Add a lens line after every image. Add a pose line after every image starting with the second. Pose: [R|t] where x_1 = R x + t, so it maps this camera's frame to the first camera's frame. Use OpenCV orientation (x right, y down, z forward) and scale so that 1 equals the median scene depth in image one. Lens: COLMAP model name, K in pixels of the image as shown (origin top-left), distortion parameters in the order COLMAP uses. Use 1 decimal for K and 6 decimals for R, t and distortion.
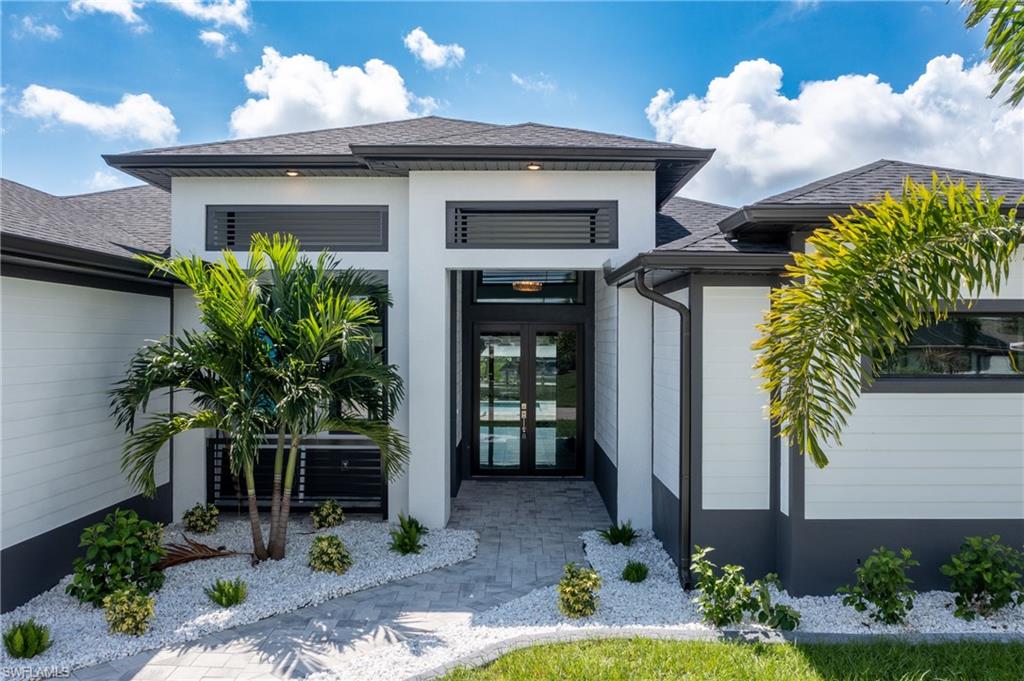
lens RADIAL K [[947.2, 0, 512.0], [0, 947.2, 340.5], [0, 0, 1]] dist [0.001120, 0.004634]
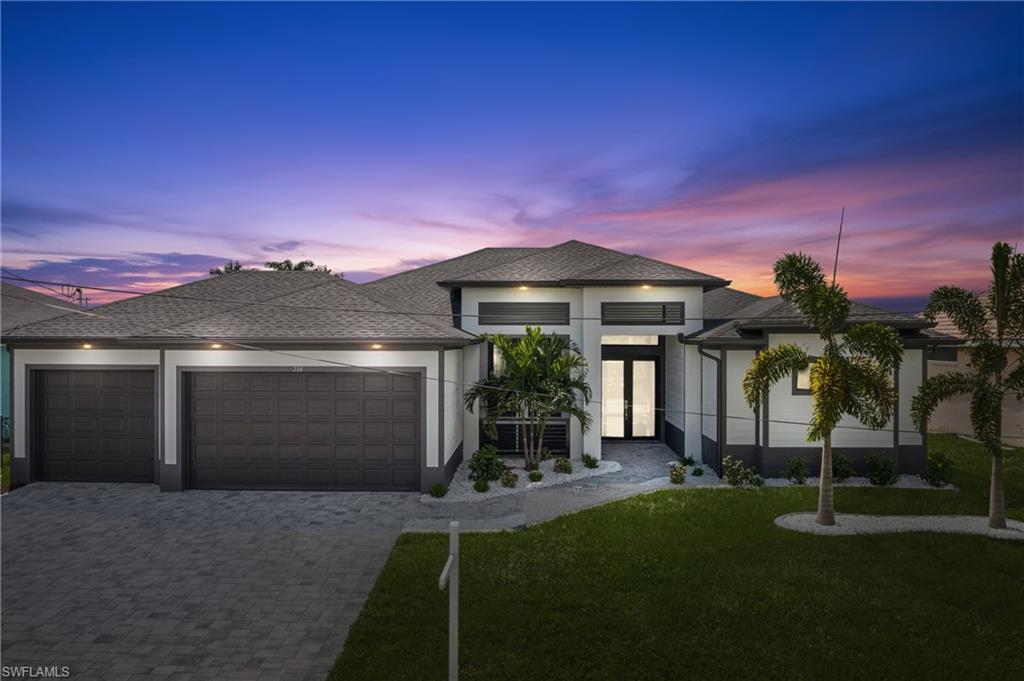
lens RADIAL K [[1018.3, 0, 512.0], [0, 1018.3, 340.5], [0, 0, 1]] dist [-0.154391, -0.005459]
pose [[0.999973, -0.006978, 0.002323, -0.284035], [0.006985, 0.999970, -0.003344, -0.061764], [-0.002300, 0.003360, 0.999992, -1.276009]]
